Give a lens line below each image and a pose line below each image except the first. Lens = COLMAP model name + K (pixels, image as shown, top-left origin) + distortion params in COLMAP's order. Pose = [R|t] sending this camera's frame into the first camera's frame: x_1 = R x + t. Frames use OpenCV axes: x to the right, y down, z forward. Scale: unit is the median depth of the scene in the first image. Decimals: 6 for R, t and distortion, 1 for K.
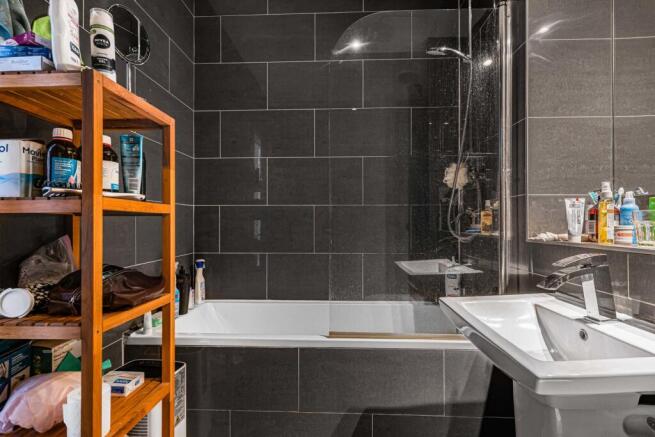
lens RADIAL K [[321.6, 0, 327.5], [0, 321.6, 218.5], [0, 0, 1]] dist [-0.010262, 0.000665]
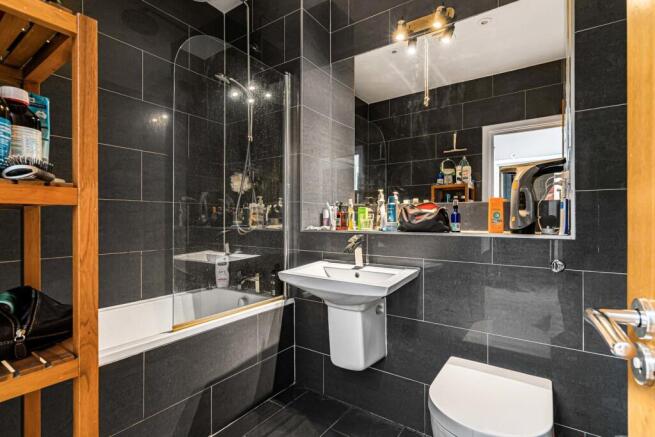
lens RADIAL K [[313.1, 0, 327.5], [0, 313.1, 218.5], [0, 0, 1]] dist [0.000693, 0.000003]
pose [[0.532286, 0.003348, 0.846558, -0.586133], [-0.014808, 0.999876, 0.005356, -0.003661], [-0.846435, -0.015386, 0.532270, 0.057887]]
